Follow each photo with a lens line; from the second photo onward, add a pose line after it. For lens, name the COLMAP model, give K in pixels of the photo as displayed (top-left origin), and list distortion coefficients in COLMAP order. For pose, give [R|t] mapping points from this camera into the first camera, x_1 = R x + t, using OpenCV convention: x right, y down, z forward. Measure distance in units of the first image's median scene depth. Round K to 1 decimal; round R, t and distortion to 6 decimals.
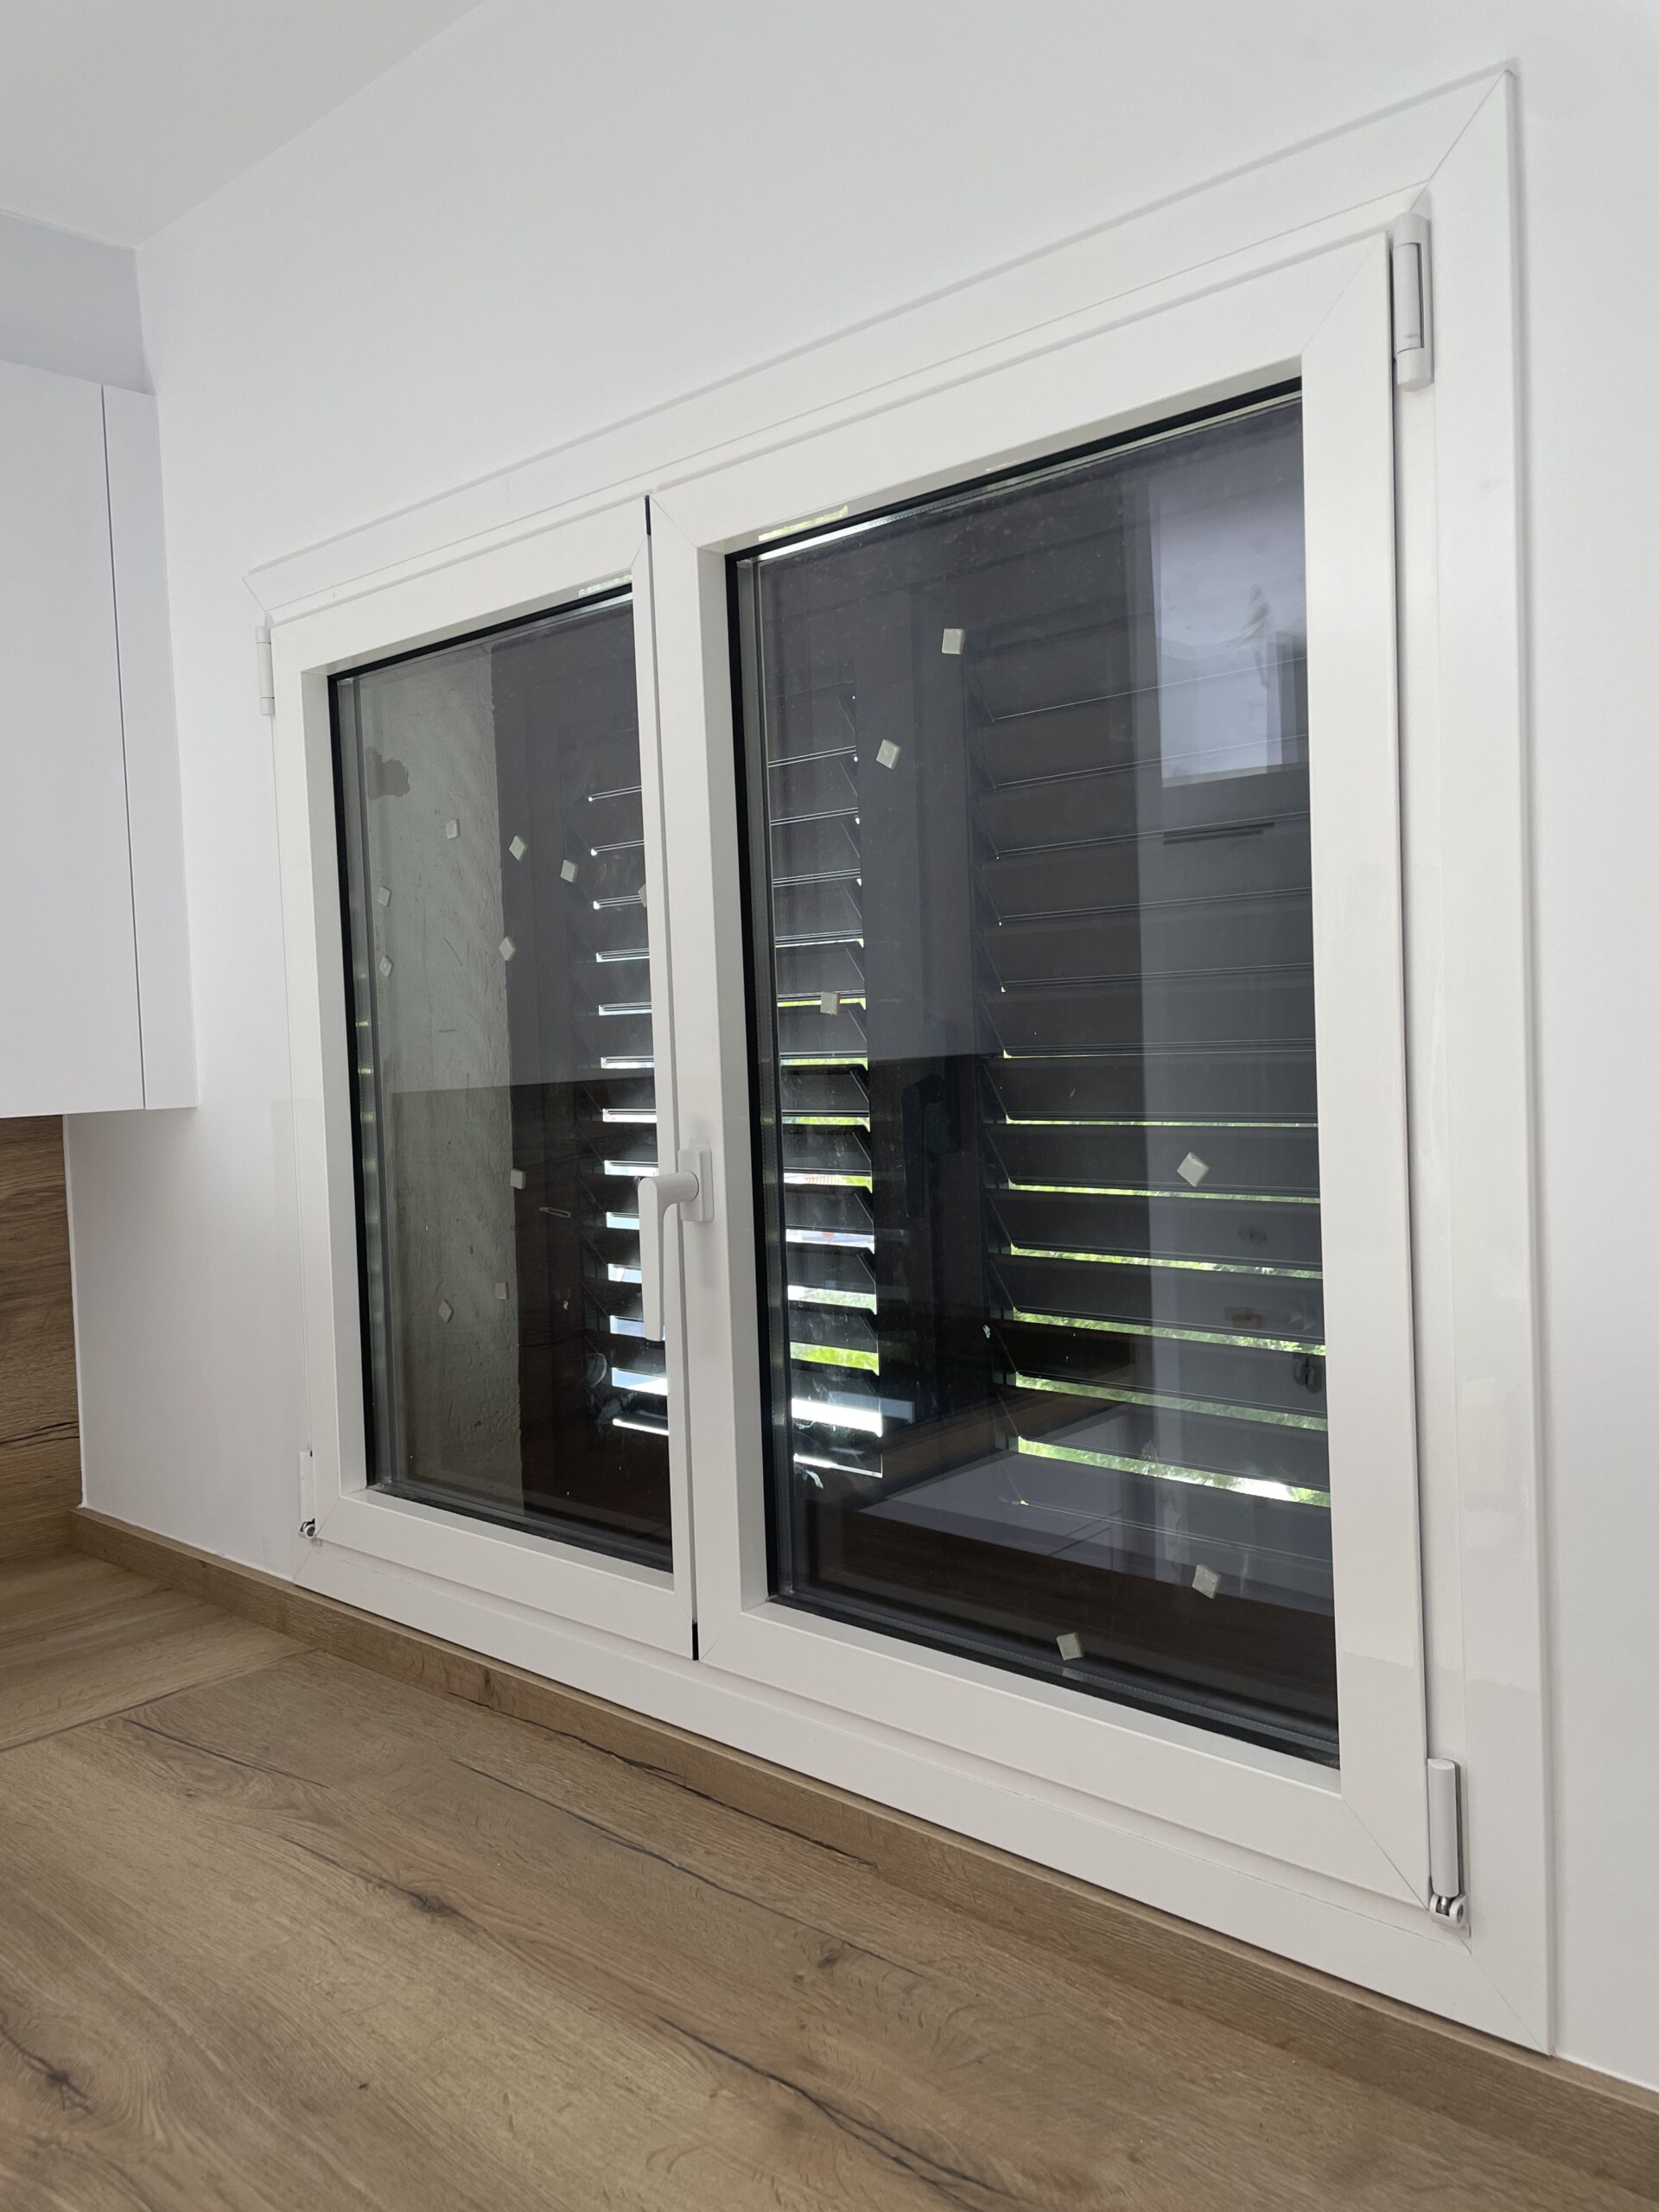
lens RADIAL K [[1675.5, 0, 848.4], [0, 1675.5, 1069.7], [0, 0, 1]] dist [0.062971, -0.075385]
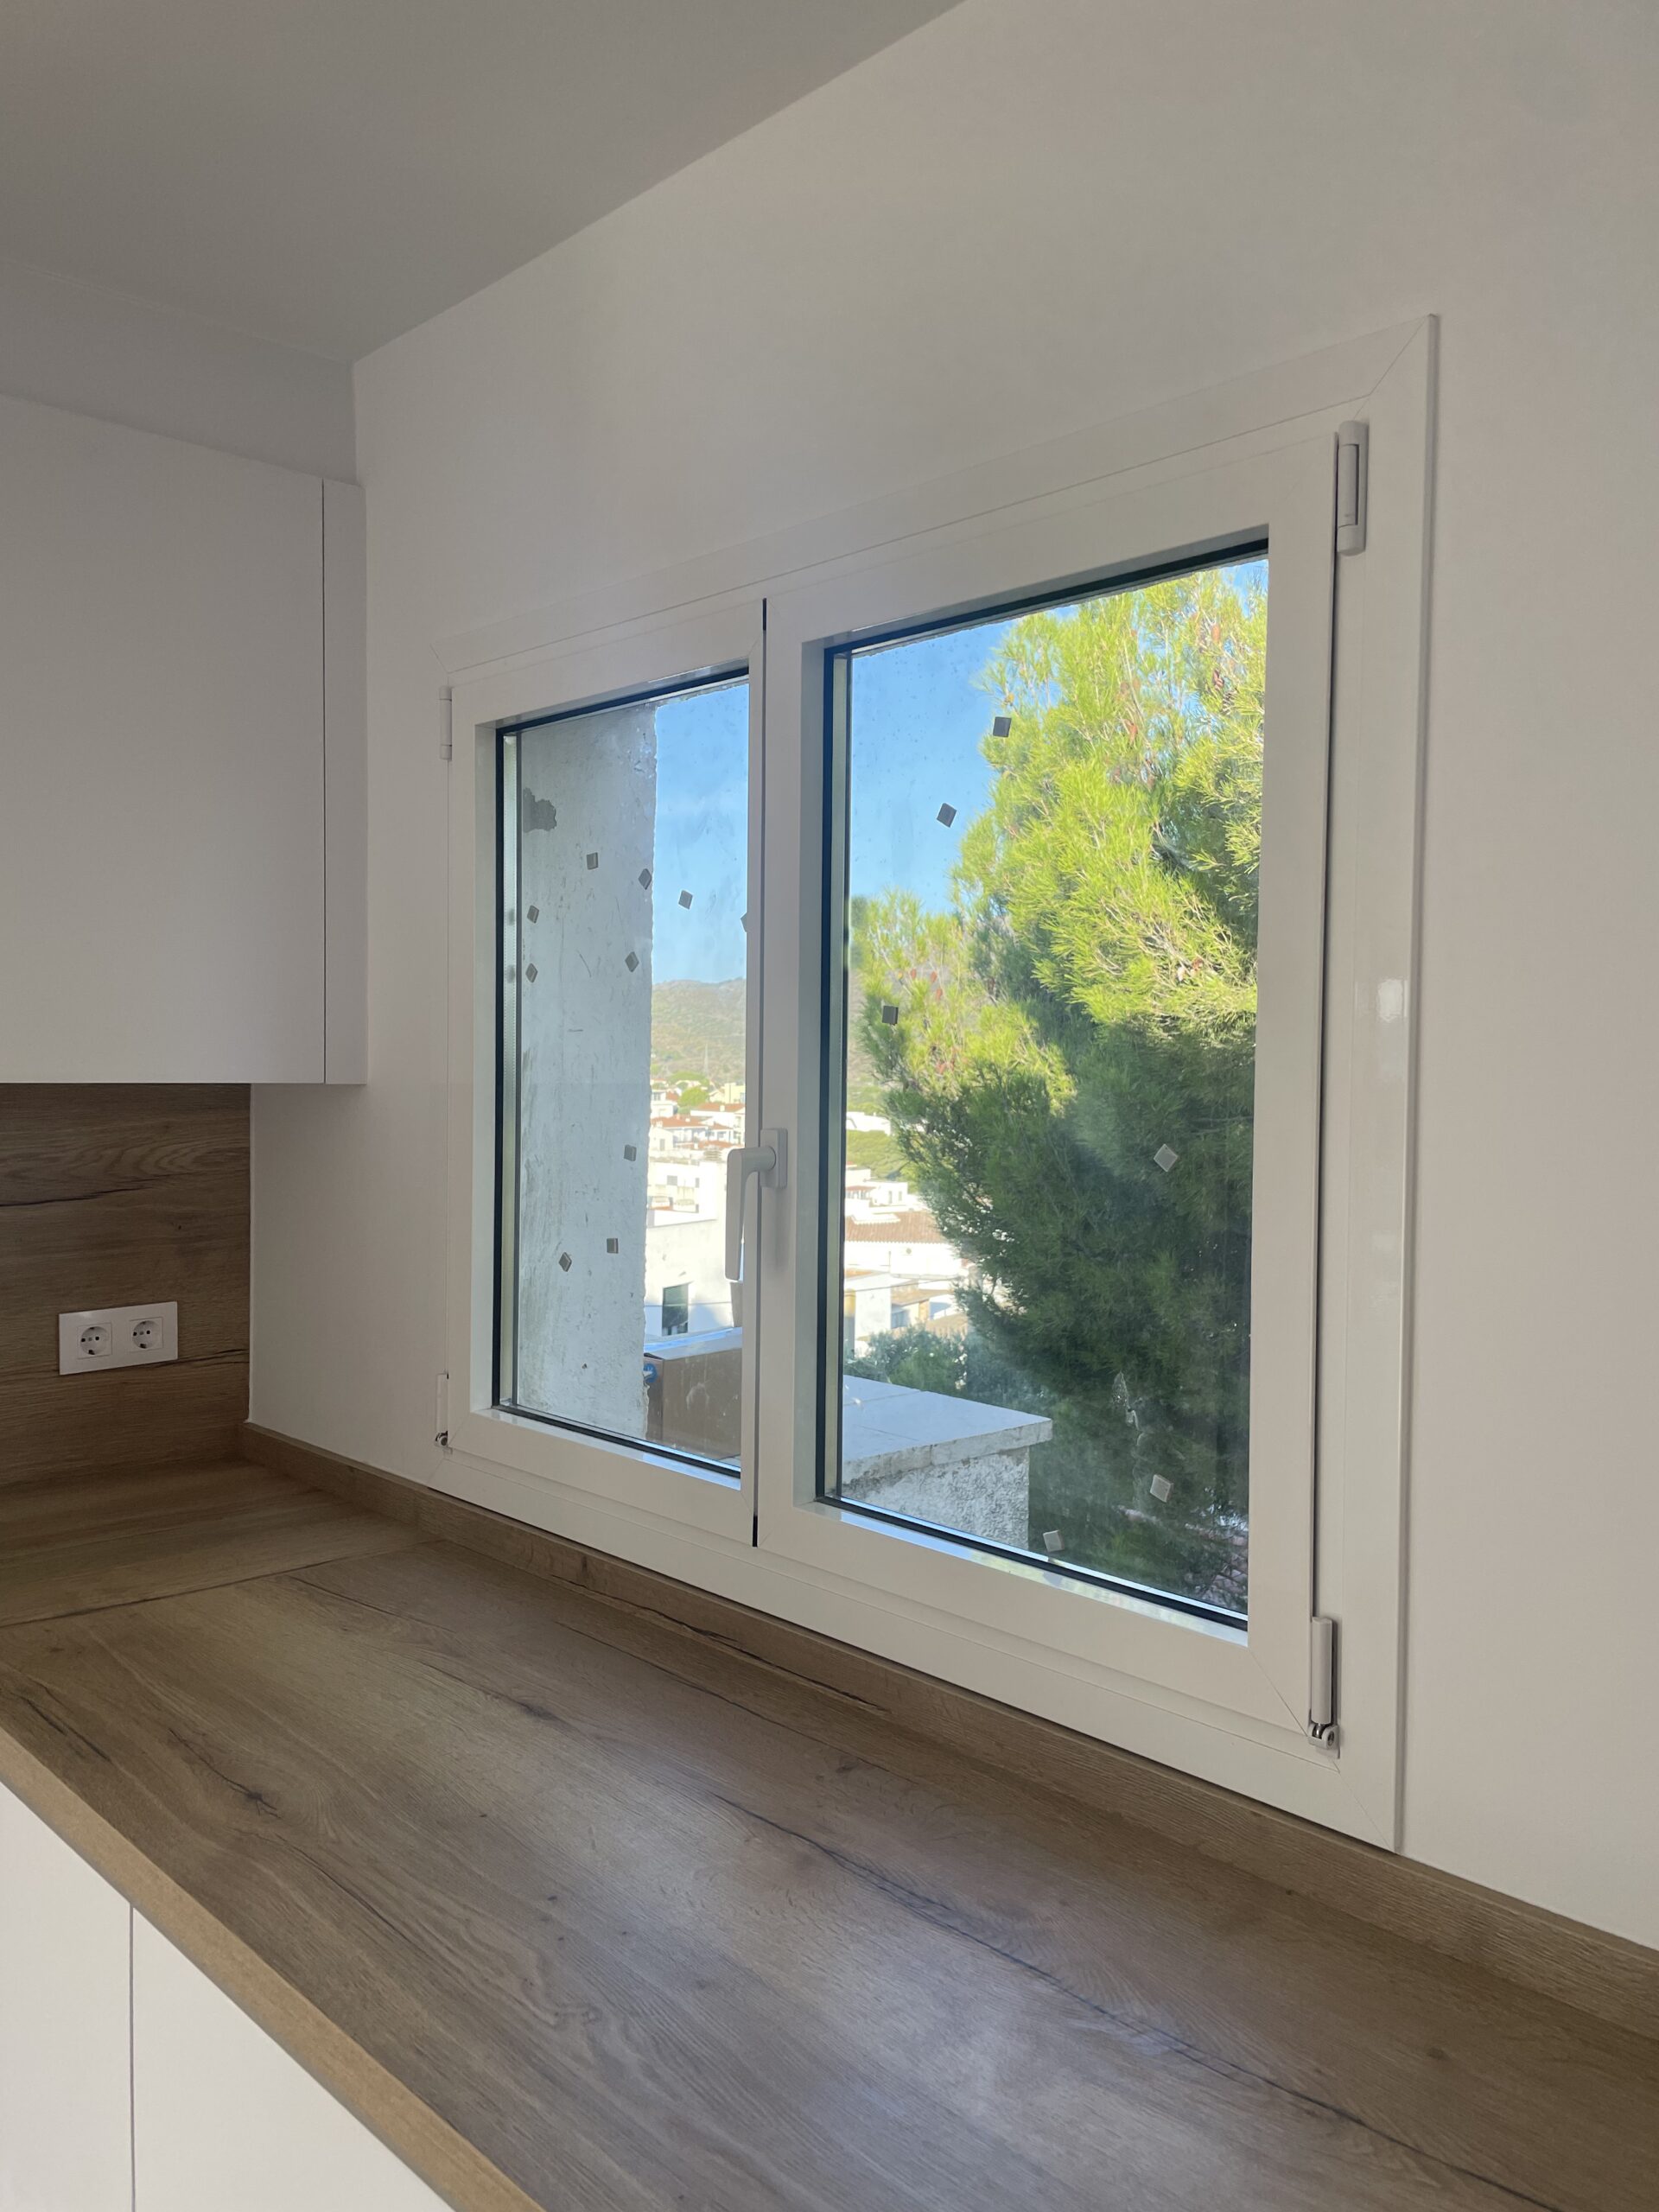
lens RADIAL K [[1663.5, 0, 829.5], [0, 1663.5, 1106.0], [0, 0, 1]] dist [0.050825, -0.000611]
pose [[0.996065, 0.052203, -0.071625, 0.037482], [-0.052237, 0.998634, 0.001403, 0.028557], [0.071600, 0.002344, 0.997431, -0.230532]]
